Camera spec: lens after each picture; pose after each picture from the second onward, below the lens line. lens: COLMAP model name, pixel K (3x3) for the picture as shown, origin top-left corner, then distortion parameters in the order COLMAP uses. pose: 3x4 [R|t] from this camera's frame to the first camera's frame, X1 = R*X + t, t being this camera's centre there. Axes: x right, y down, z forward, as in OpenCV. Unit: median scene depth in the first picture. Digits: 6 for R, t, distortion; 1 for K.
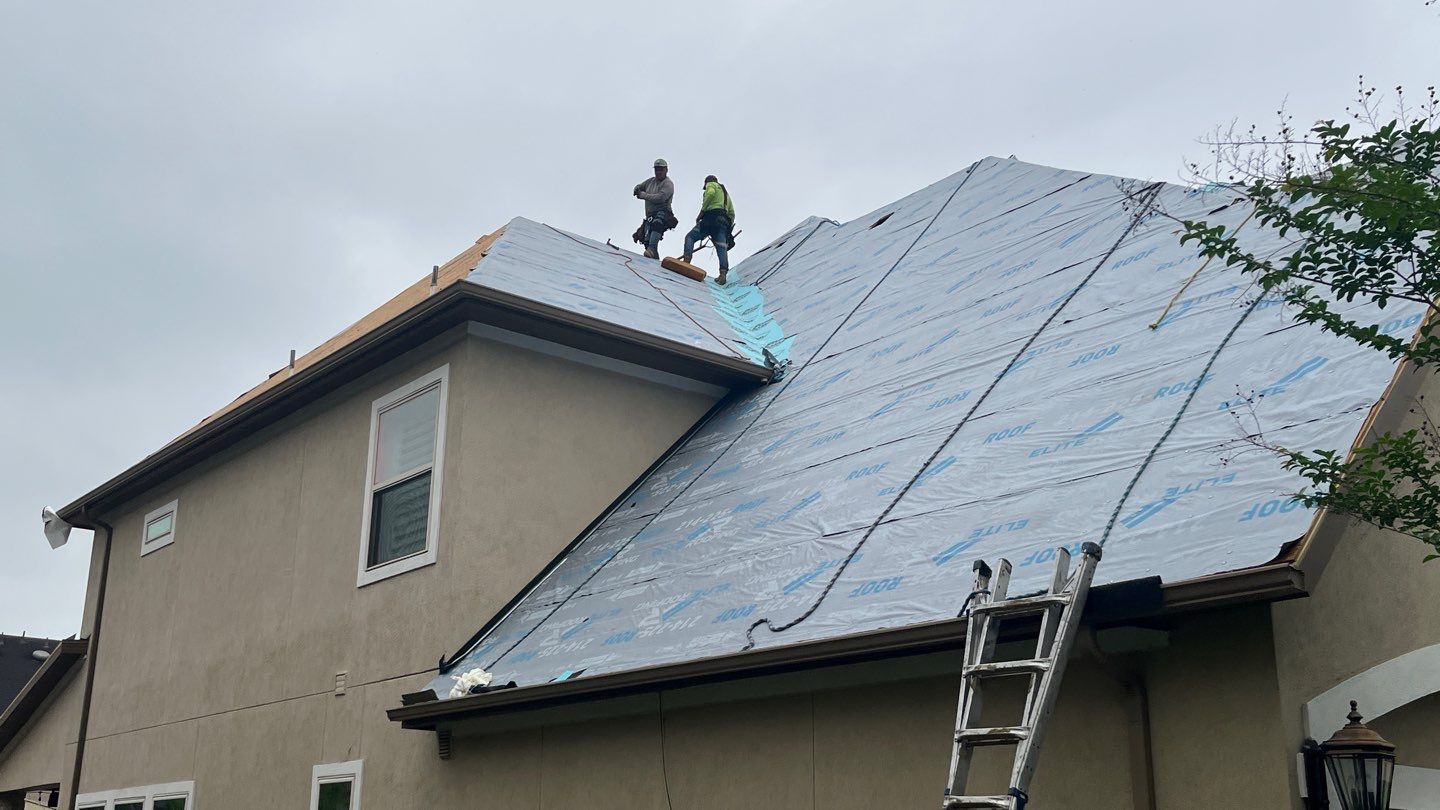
lens RADIAL K [[1511.2, 0, 714.8], [0, 1511.2, 402.0], [0, 0, 1]] dist [0.038116, 0.000000]
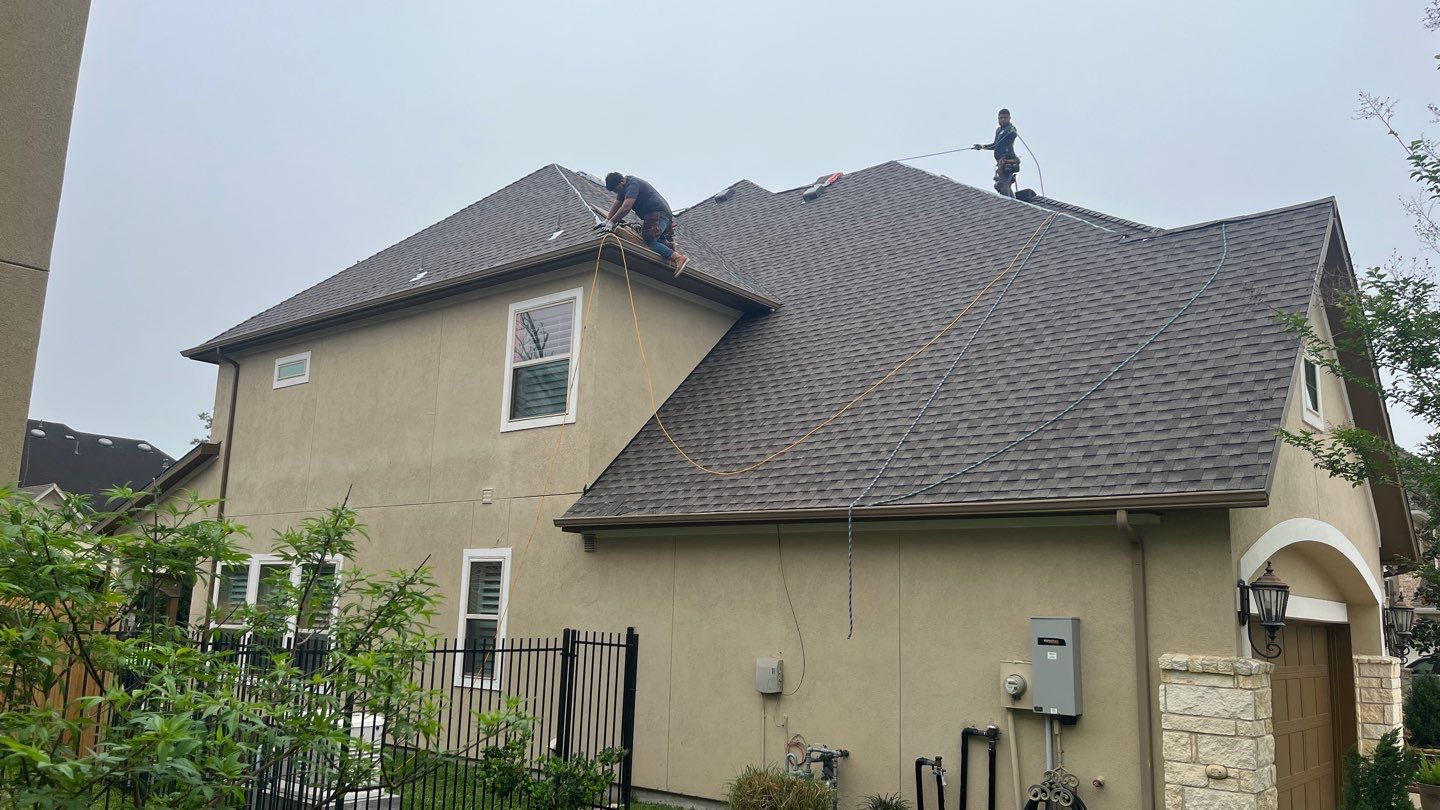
lens RADIAL K [[1094.9, 0, 718.5], [0, 1094.9, 410.2], [0, 0, 1]] dist [0.043241, -0.039933]
pose [[0.979871, 0.058552, 0.190850, -0.243962], [-0.081815, 0.989829, 0.116380, -0.041242], [-0.182095, -0.129651, 0.974696, -0.074478]]
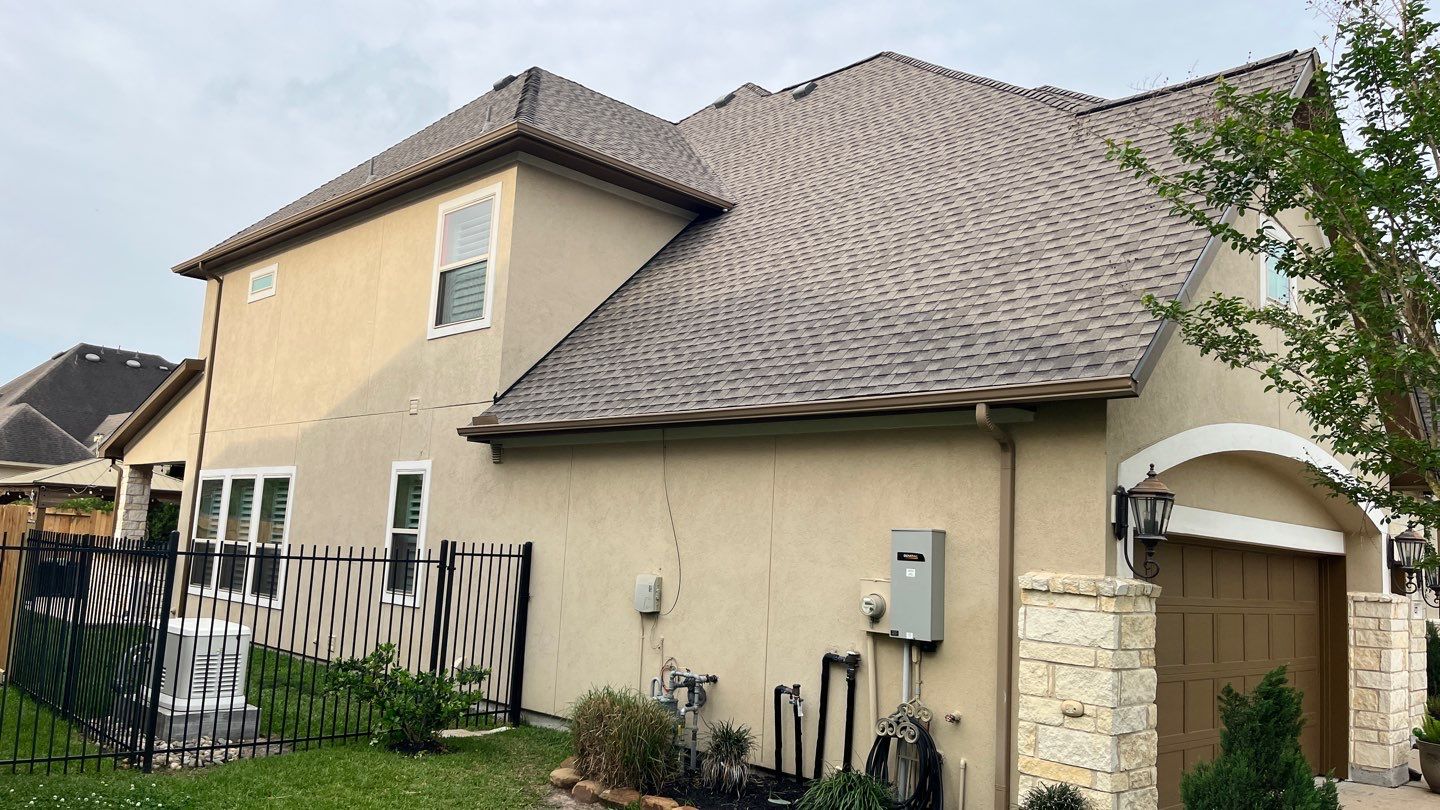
lens RADIAL K [[1094.9, 0, 715.9], [0, 1094.9, 405.4], [0, 0, 1]] dist [0.043241, -0.039933]
pose [[0.994498, 0.057480, 0.087581, -0.059471], [-0.071848, 0.982662, 0.170919, -0.009886], [-0.076239, -0.176271, 0.981385, -0.023009]]
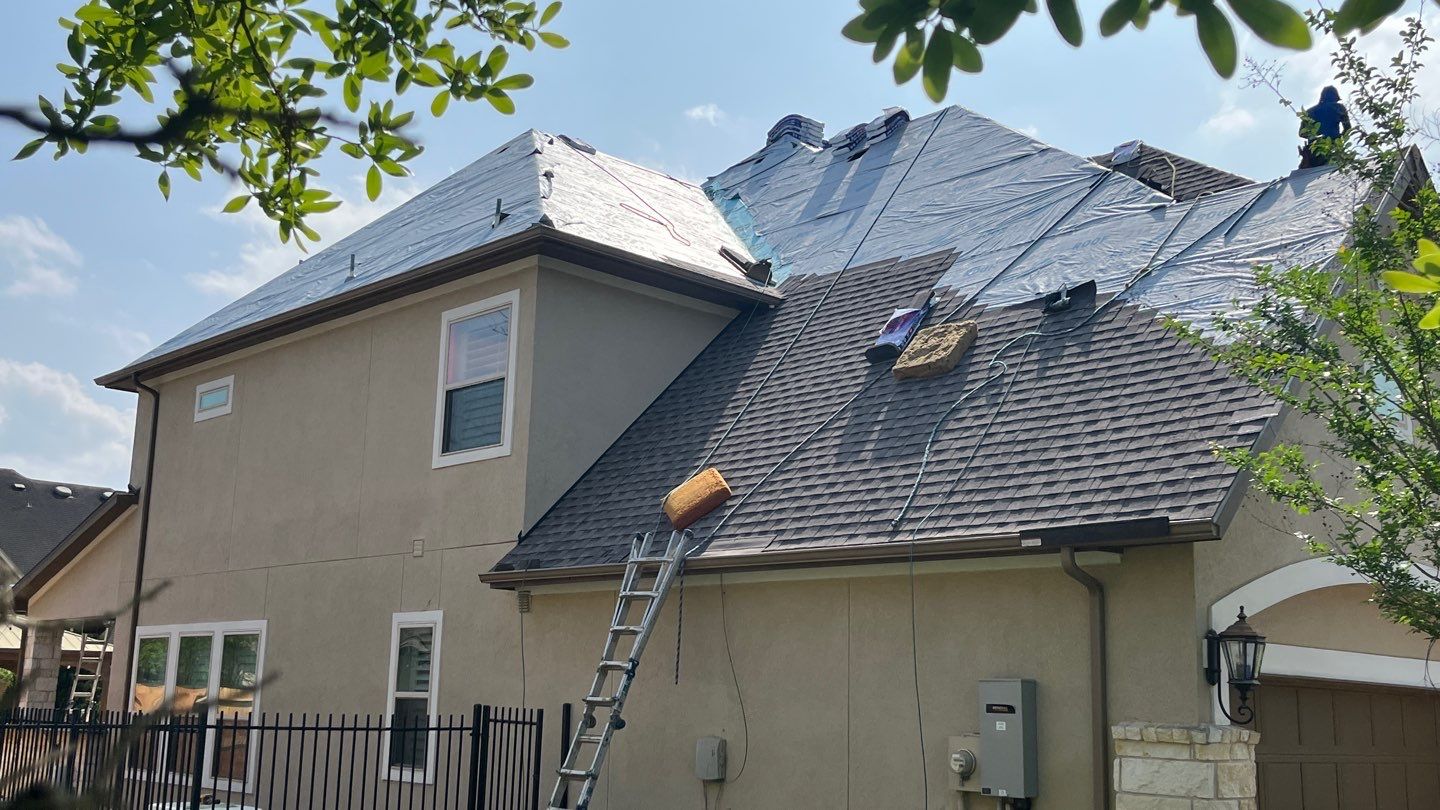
lens RADIAL K [[1511.2, 0, 722.4], [0, 1511.2, 402.1], [0, 0, 1]] dist [0.038116, 0.000000]
pose [[0.996300, 0.033302, 0.079223, -0.108314], [-0.041597, 0.993552, 0.105468, -0.069790], [-0.075200, -0.108373, 0.991262, -0.211878]]
